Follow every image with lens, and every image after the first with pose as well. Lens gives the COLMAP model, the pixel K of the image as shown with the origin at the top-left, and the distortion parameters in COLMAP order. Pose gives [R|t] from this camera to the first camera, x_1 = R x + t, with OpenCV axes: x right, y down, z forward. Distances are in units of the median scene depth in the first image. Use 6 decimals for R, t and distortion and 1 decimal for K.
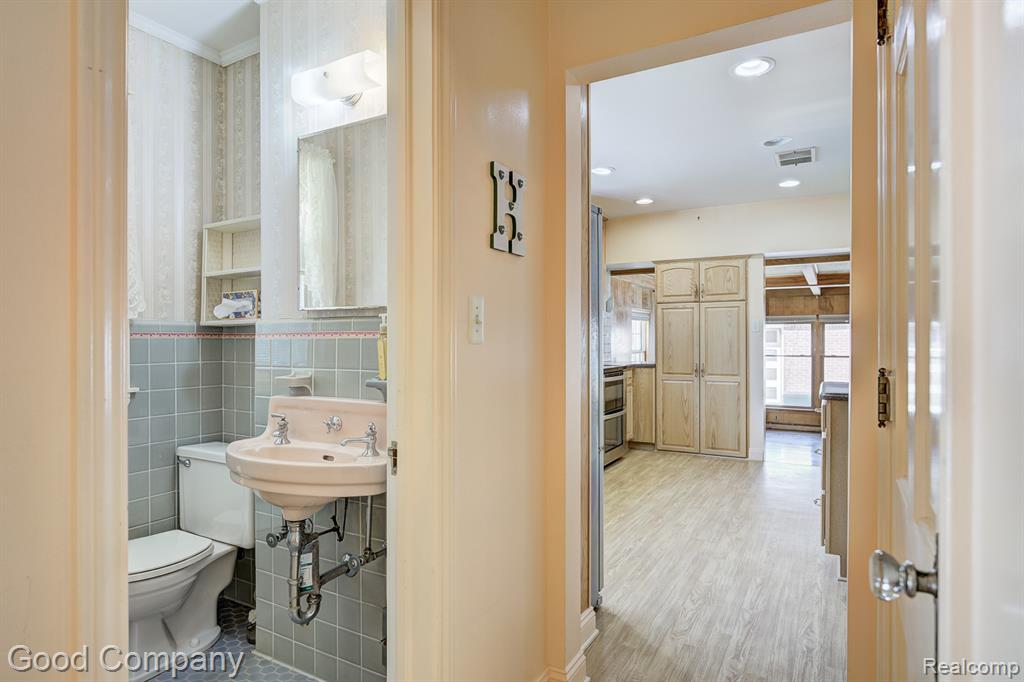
lens RADIAL K [[537.5, 0, 516.0], [0, 537.5, 343.1], [0, 0, 1]] dist [-0.022361, 0.004704]
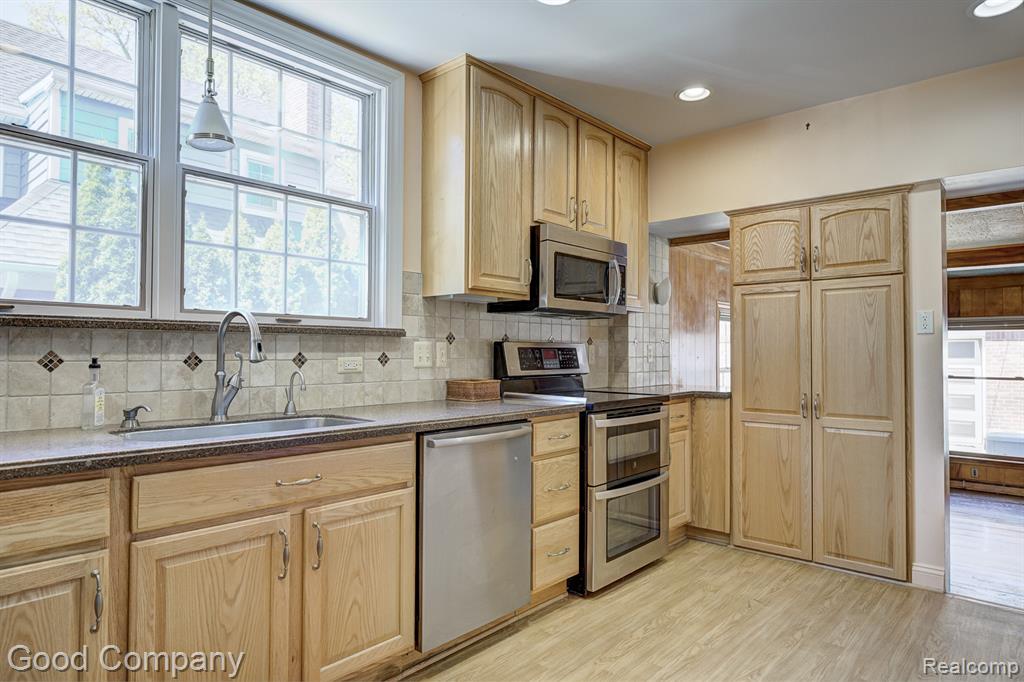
lens RADIAL K [[601.5, 0, 519.9], [0, 601.5, 341.8], [0, 0, 1]] dist [-0.006555, -0.001641]
pose [[0.980823, 0.002998, -0.194877, 0.173274], [-0.007986, 0.999660, -0.024818, 0.003291], [0.194737, 0.025899, 0.980514, 0.350831]]
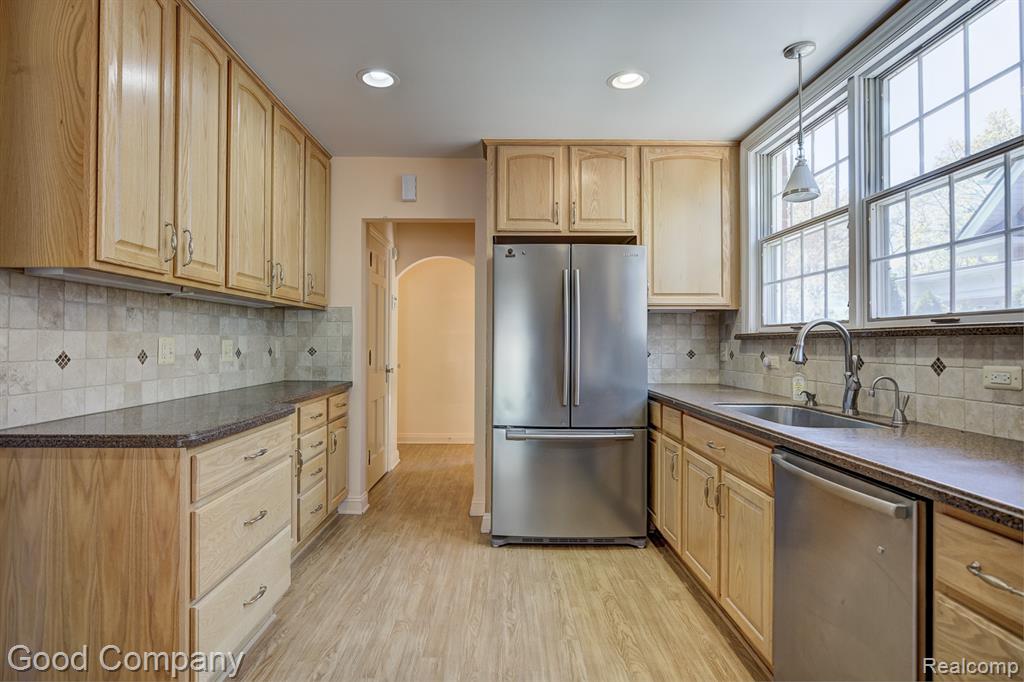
lens RADIAL K [[537.5, 0, 504.1], [0, 537.5, 337.1], [0, 0, 1]] dist [-0.022361, 0.004704]
pose [[-0.866141, -0.008881, -0.499720, 0.332442], [-0.007798, 0.999961, -0.004254, -0.007921], [0.499738, 0.000212, -0.866176, 0.899866]]
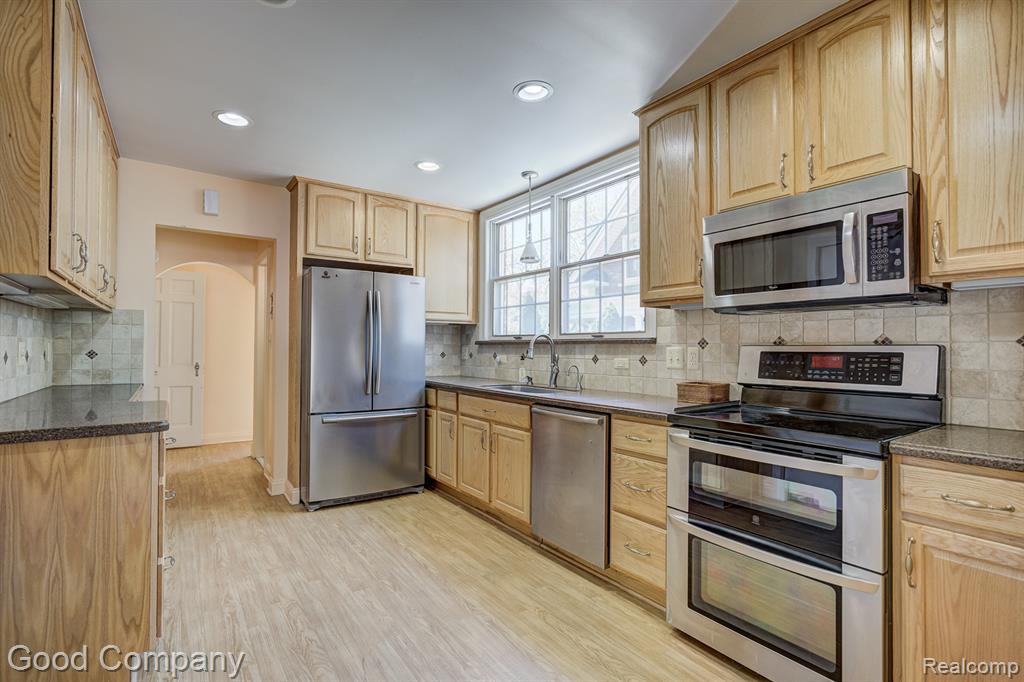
lens RADIAL K [[493.0, 0, 514.2], [0, 493.0, 343.4], [0, 0, 1]] dist [-0.004469, 0.002793]
pose [[-0.417476, -0.011255, -0.908618, 0.525800], [-0.013380, 0.999891, -0.006238, -0.007462], [0.908590, 0.009553, -0.417581, 0.911165]]
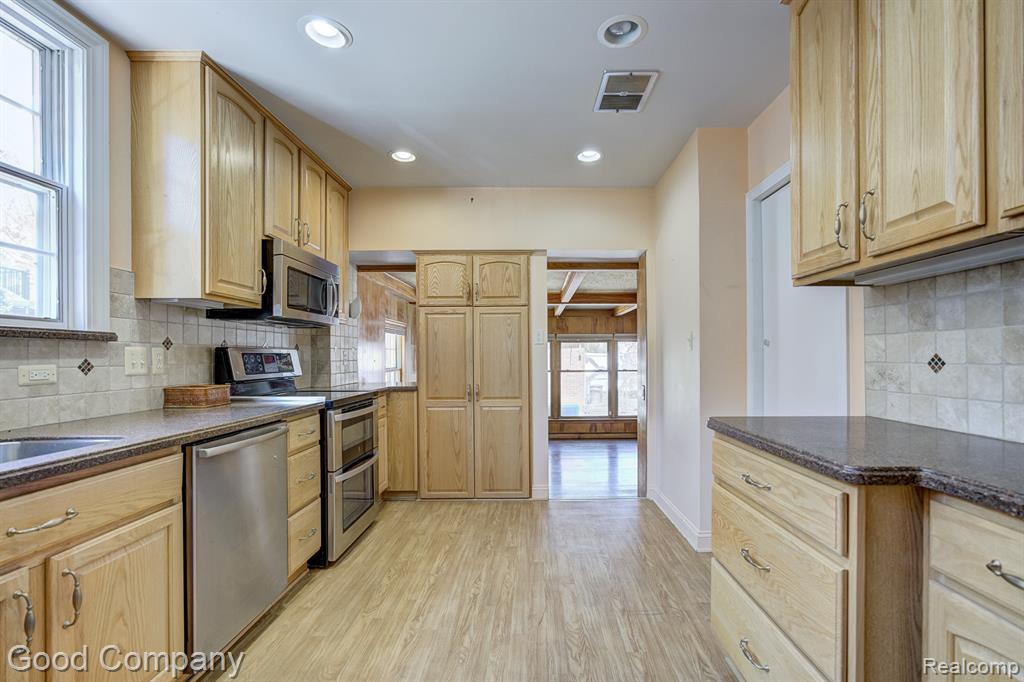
lens RADIAL K [[456.7, 0, 532.0], [0, 456.7, 358.4], [0, 0, 1]] dist [-0.016520, 0.005838]
pose [[0.866635, -0.003491, 0.498930, 0.082107], [0.006586, 0.999968, -0.004443, 0.003594], [-0.498898, 0.007137, 0.866631, 0.376763]]
